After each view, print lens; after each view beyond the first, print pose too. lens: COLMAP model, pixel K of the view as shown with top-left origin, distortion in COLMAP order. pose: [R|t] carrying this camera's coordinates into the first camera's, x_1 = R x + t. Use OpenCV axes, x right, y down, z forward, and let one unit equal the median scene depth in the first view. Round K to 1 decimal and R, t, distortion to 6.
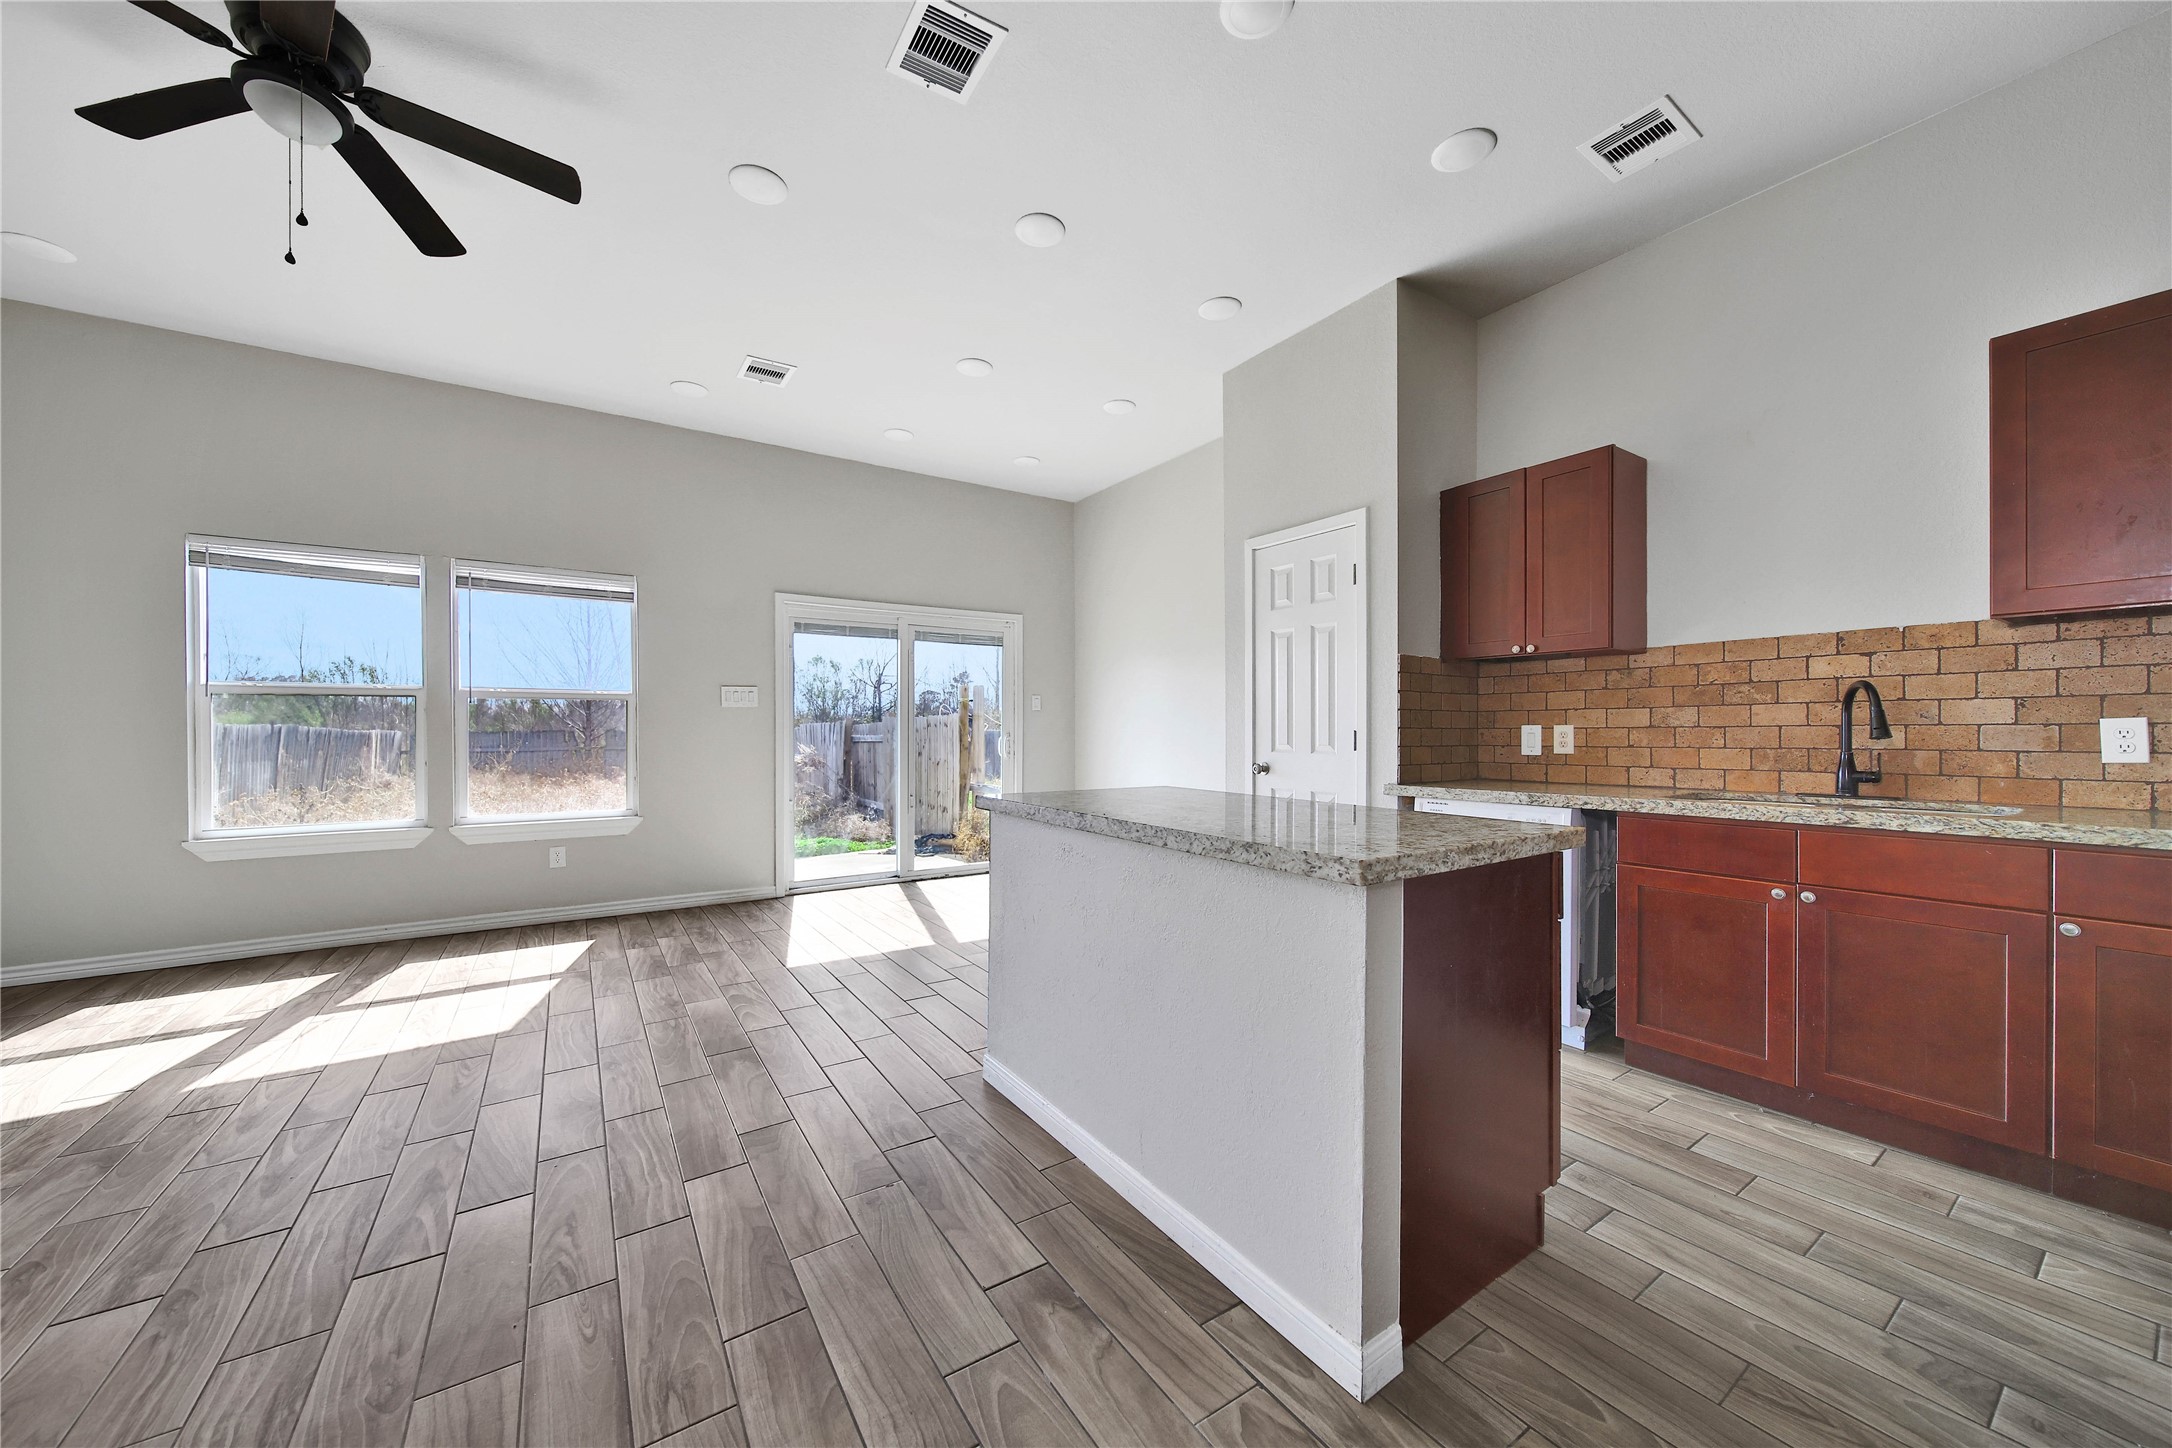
lens RADIAL K [[768.6, 0, 1080.1], [0, 768.6, 733.5], [0, 0, 1]] dist [0.000641, -0.001500]
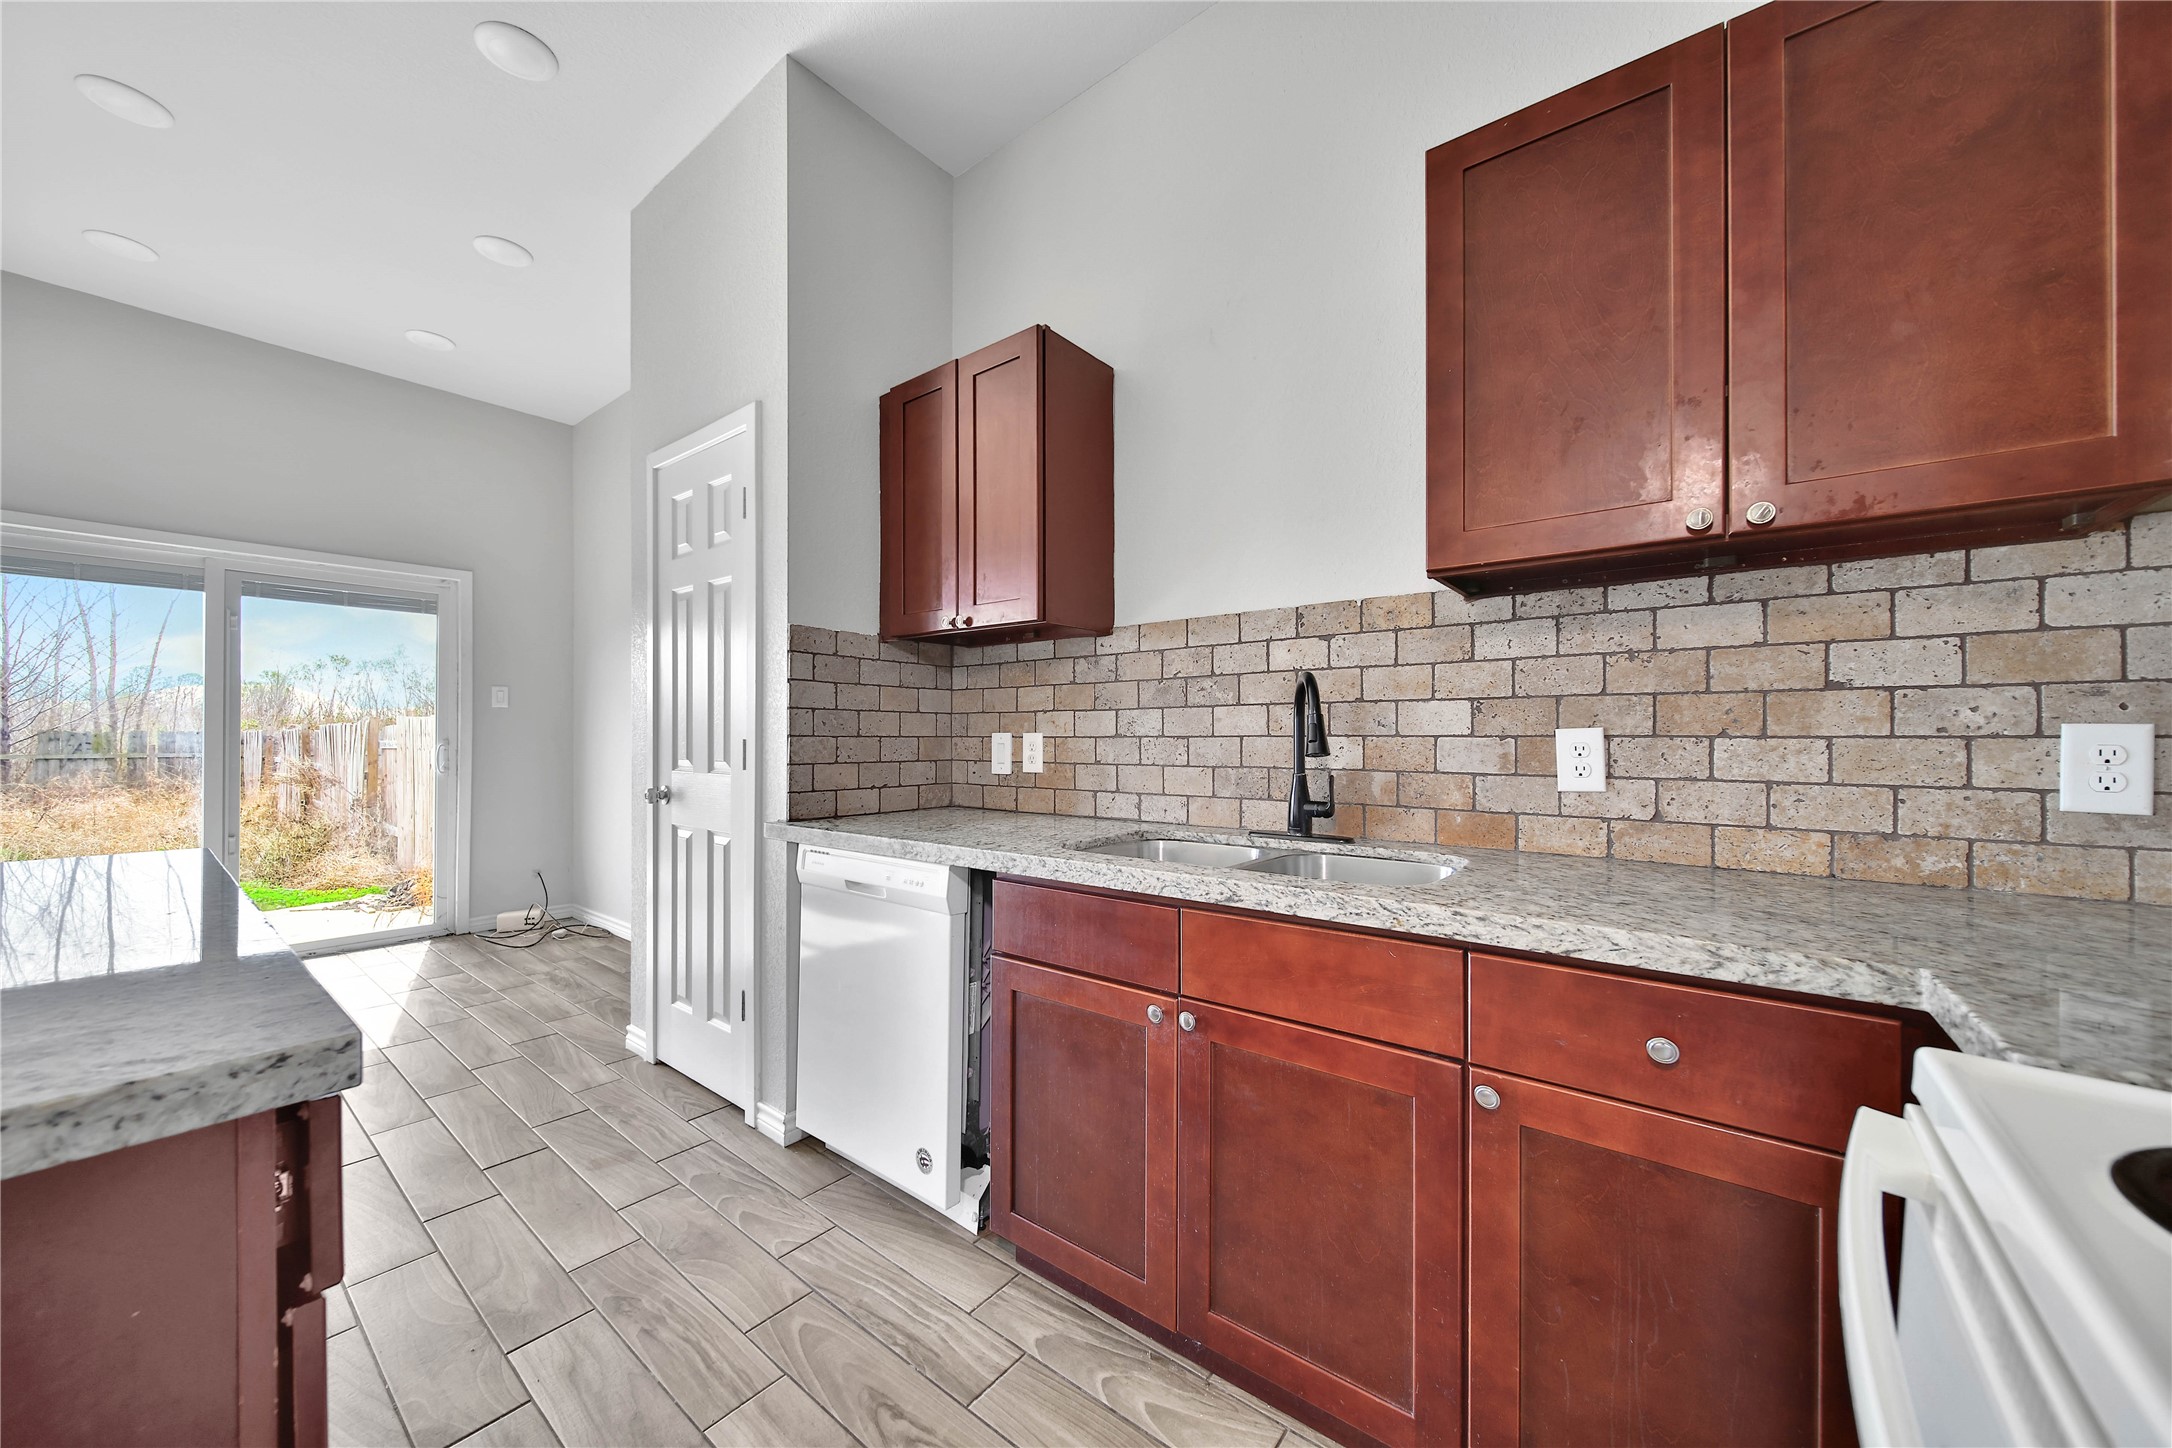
lens RADIAL K [[768.6, 0, 1080.1], [0, 768.6, 733.5], [0, 0, 1]] dist [0.000641, -0.001500]
pose [[0.950241, 0.006325, 0.311451, 0.586451], [-0.004151, 0.999962, -0.007643, -0.006697], [-0.311488, 0.005969, 0.950231, 0.390142]]
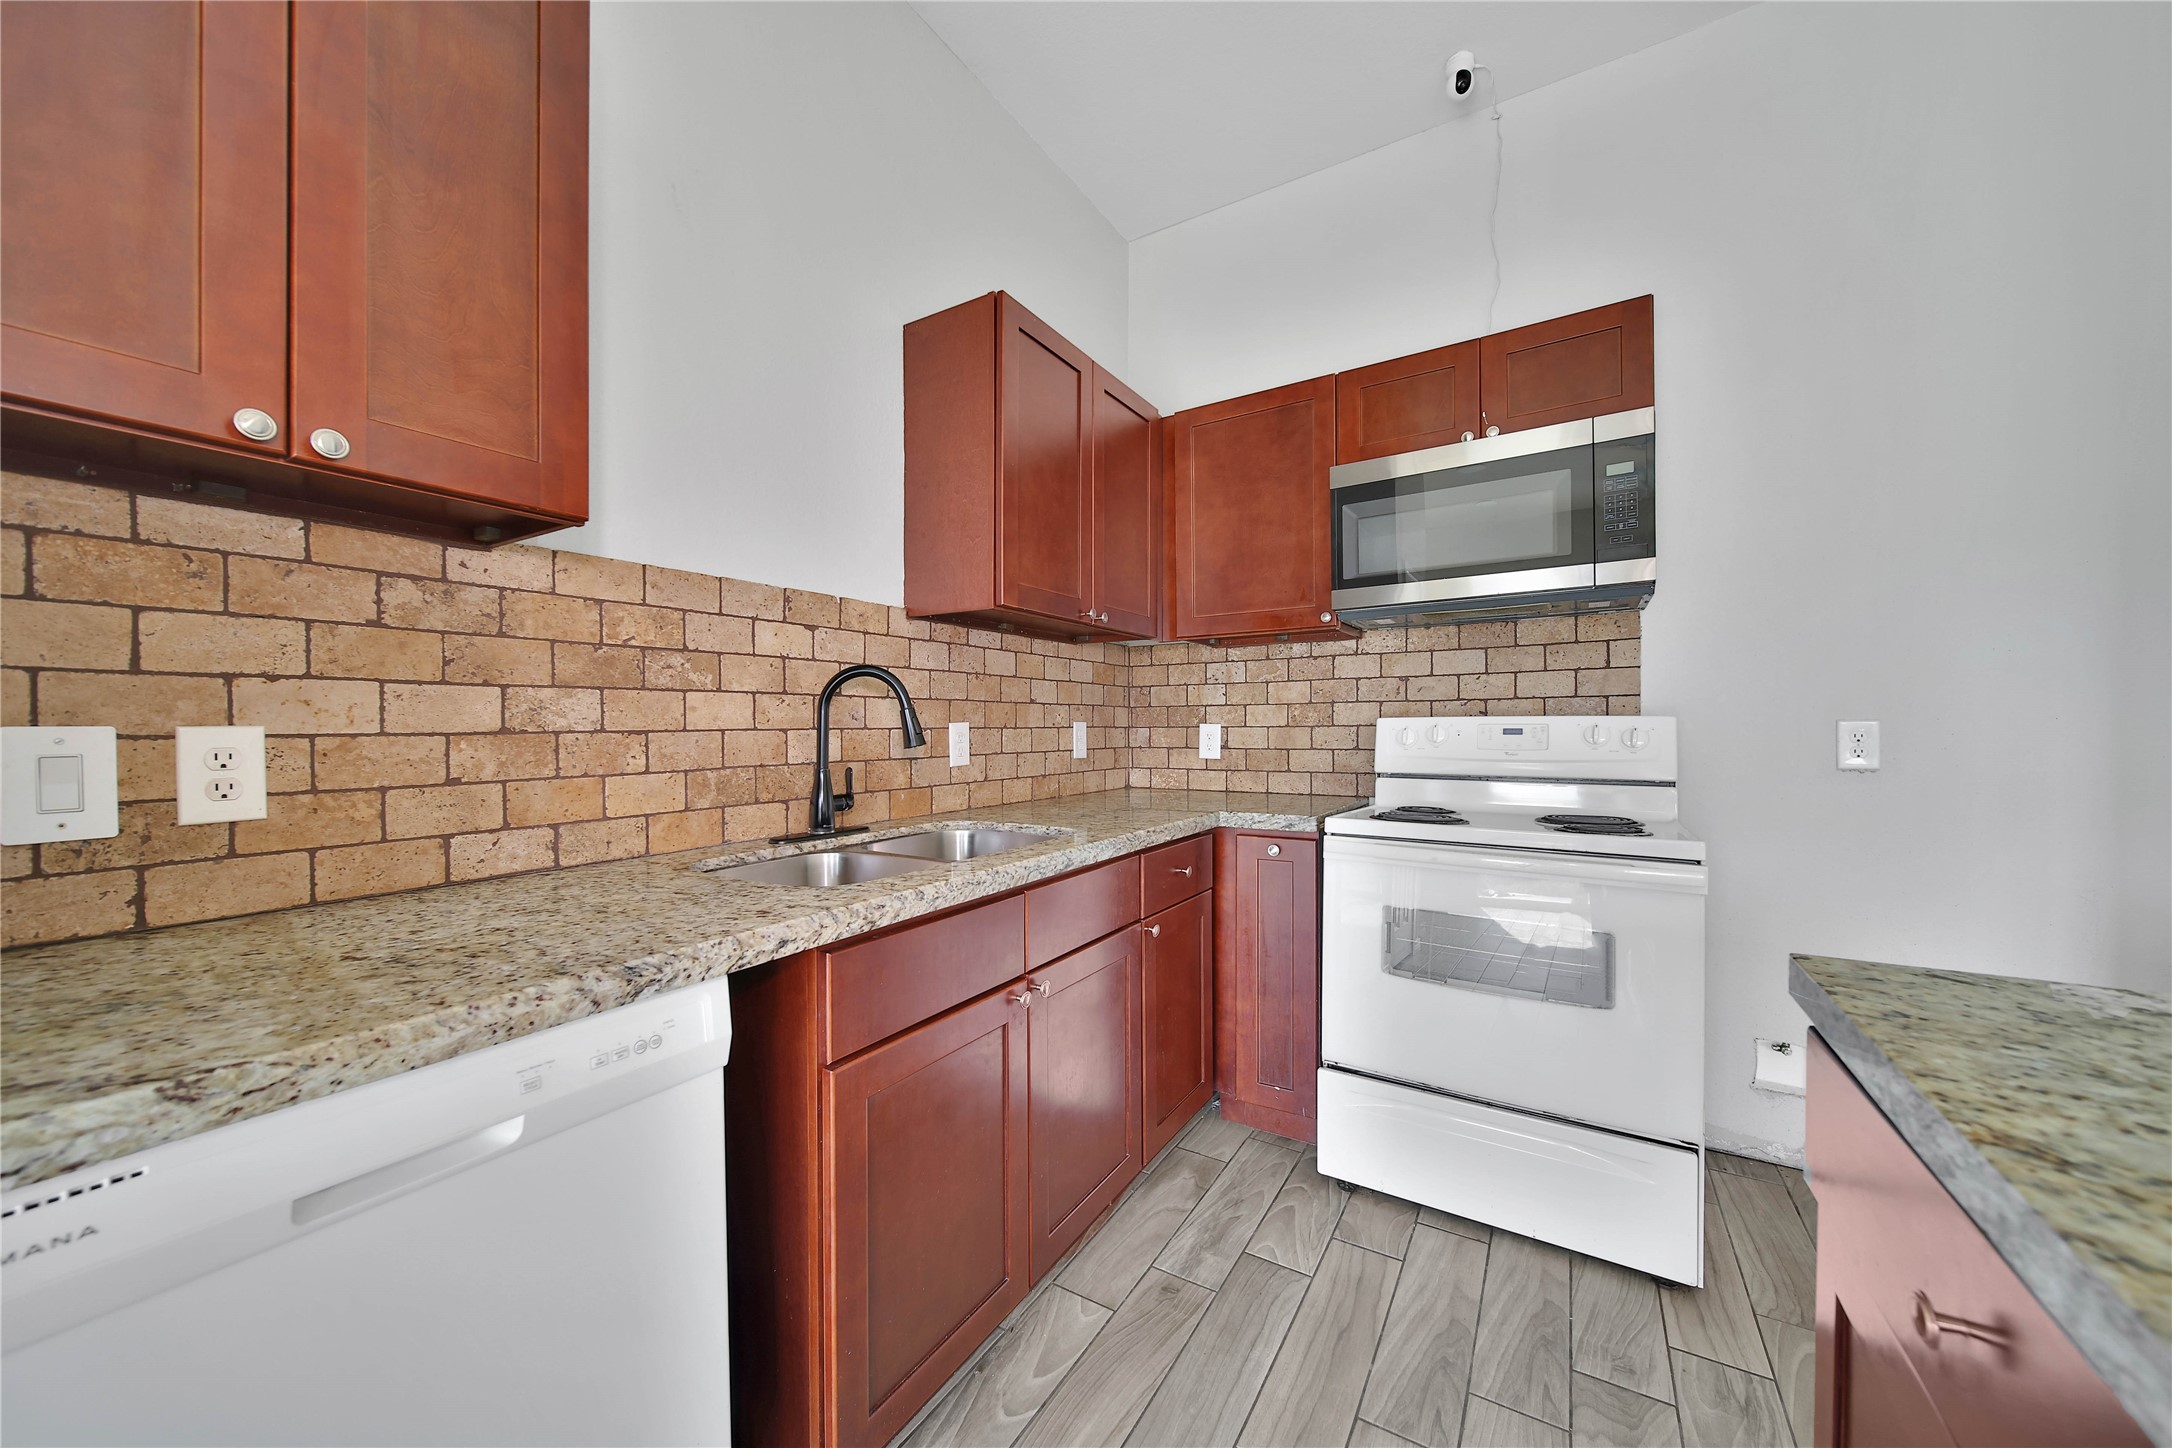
lens RADIAL K [[784.9, 0, 1086.4], [0, 784.9, 729.1], [0, 0, 1]] dist [-0.000737, -0.000225]
pose [[-0.416972, 0.001831, 0.908917, 0.273504], [0.008709, 0.999960, 0.001981, -0.010027], [-0.908878, 0.008742, -0.416971, 1.079473]]
